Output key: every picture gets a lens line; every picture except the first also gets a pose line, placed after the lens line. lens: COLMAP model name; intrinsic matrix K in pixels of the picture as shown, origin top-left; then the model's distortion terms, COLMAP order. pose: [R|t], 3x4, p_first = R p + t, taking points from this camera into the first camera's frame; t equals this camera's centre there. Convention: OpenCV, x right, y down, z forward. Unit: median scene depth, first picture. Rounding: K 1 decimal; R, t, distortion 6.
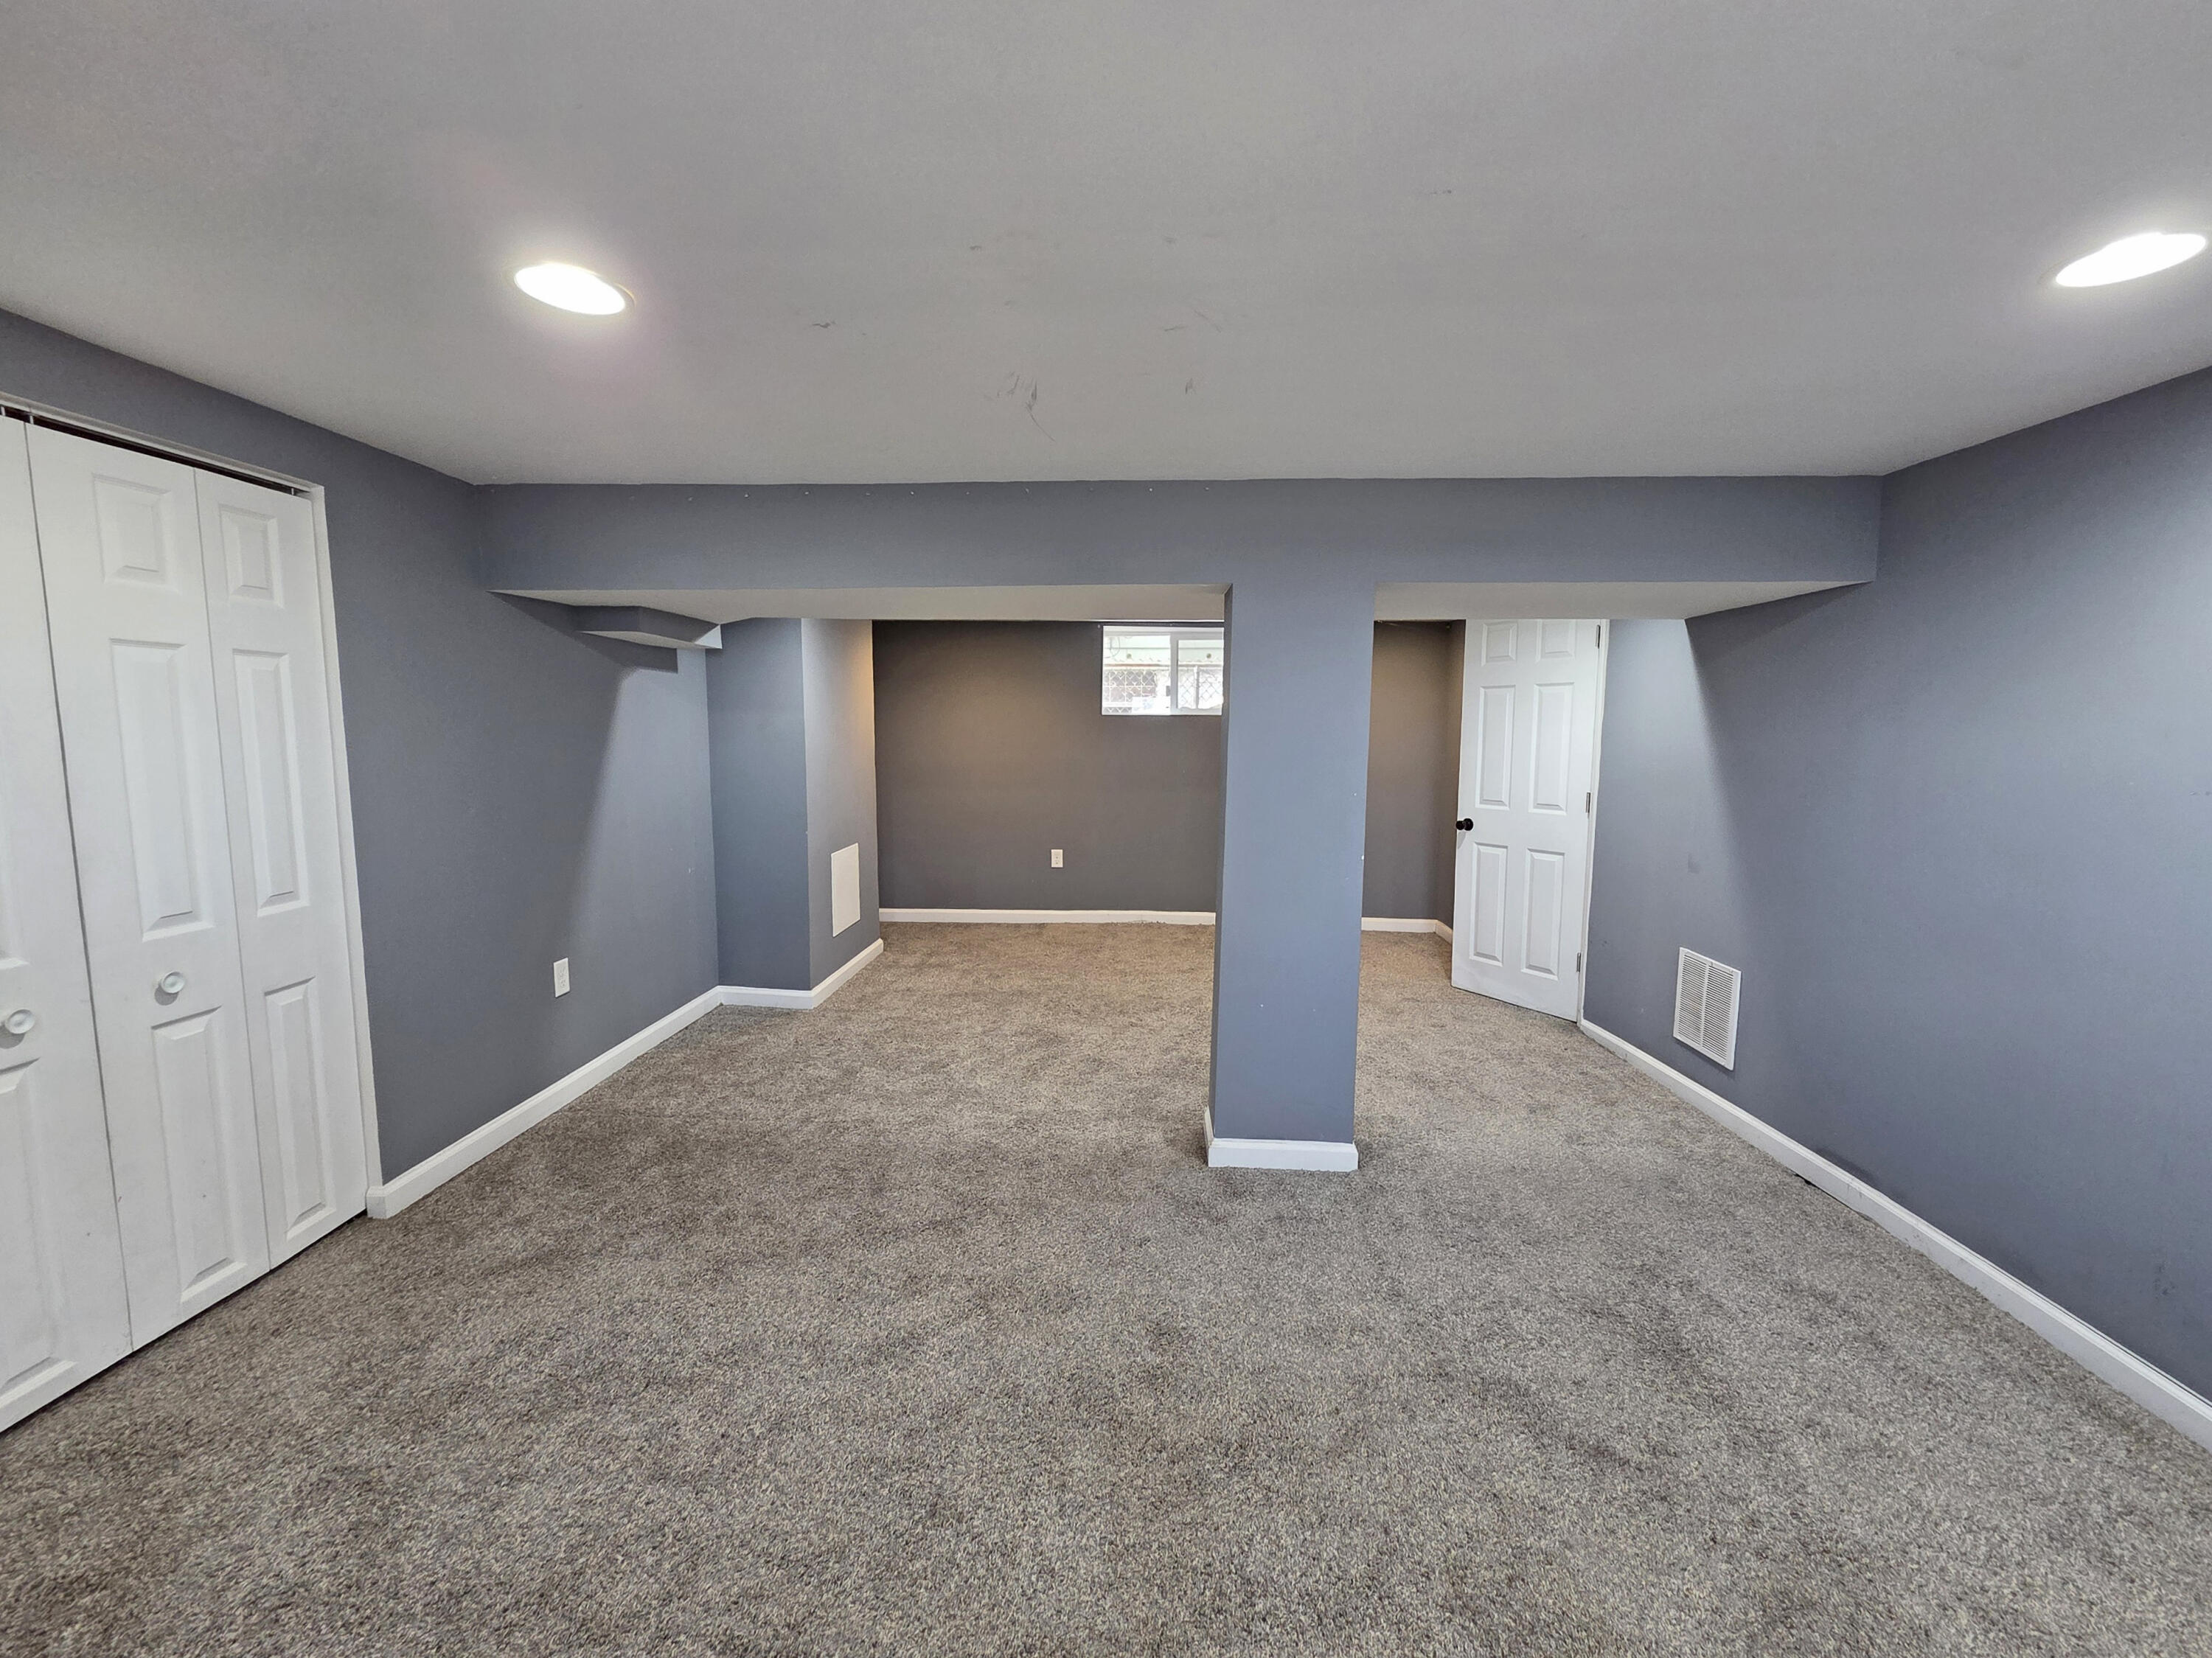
lens RADIAL K [[936.9, 0, 1112.1], [0, 936.9, 831.9], [0, 0, 1]] dist [-0.001726, -0.000615]
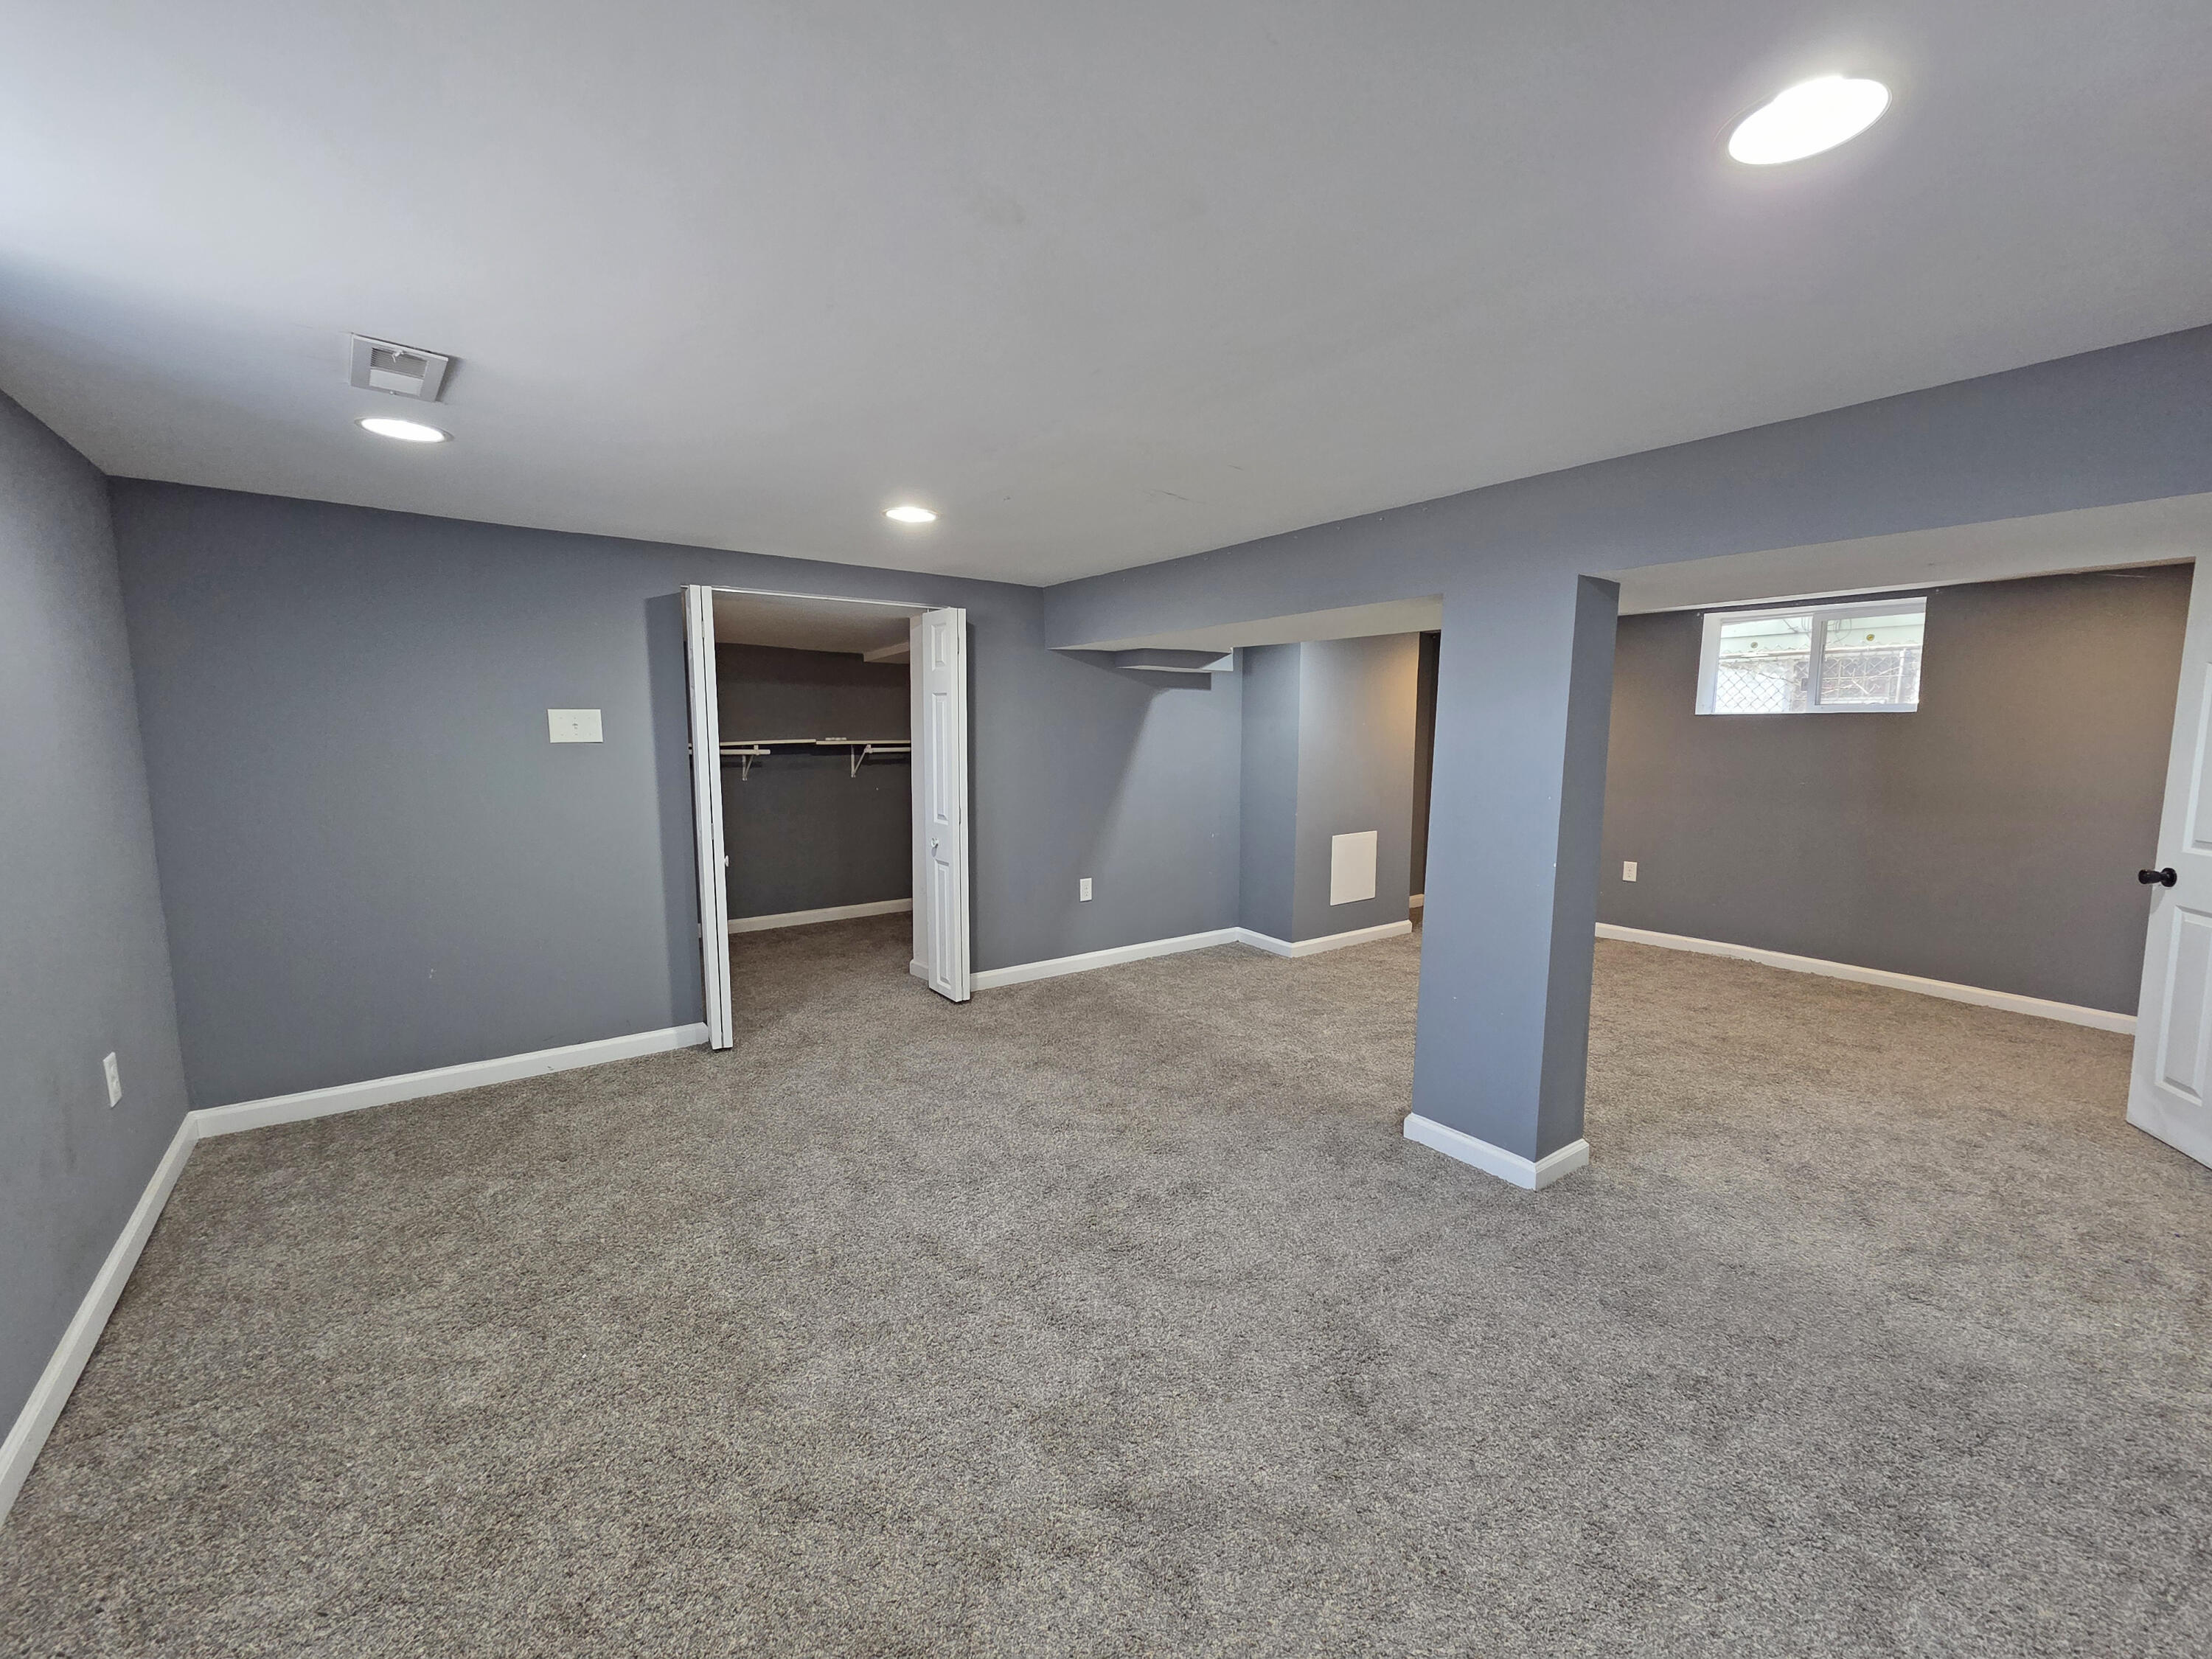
lens RADIAL K [[937.0, 0, 1112.1], [0, 937.0, 832.4], [0, 0, 1]] dist [-0.001726, -0.000615]
pose [[0.626159, 0.081984, -0.775373, 0.584146], [-0.084204, 0.995751, 0.037286, -0.002217], [0.775135, 0.041943, 0.630402, 0.037899]]
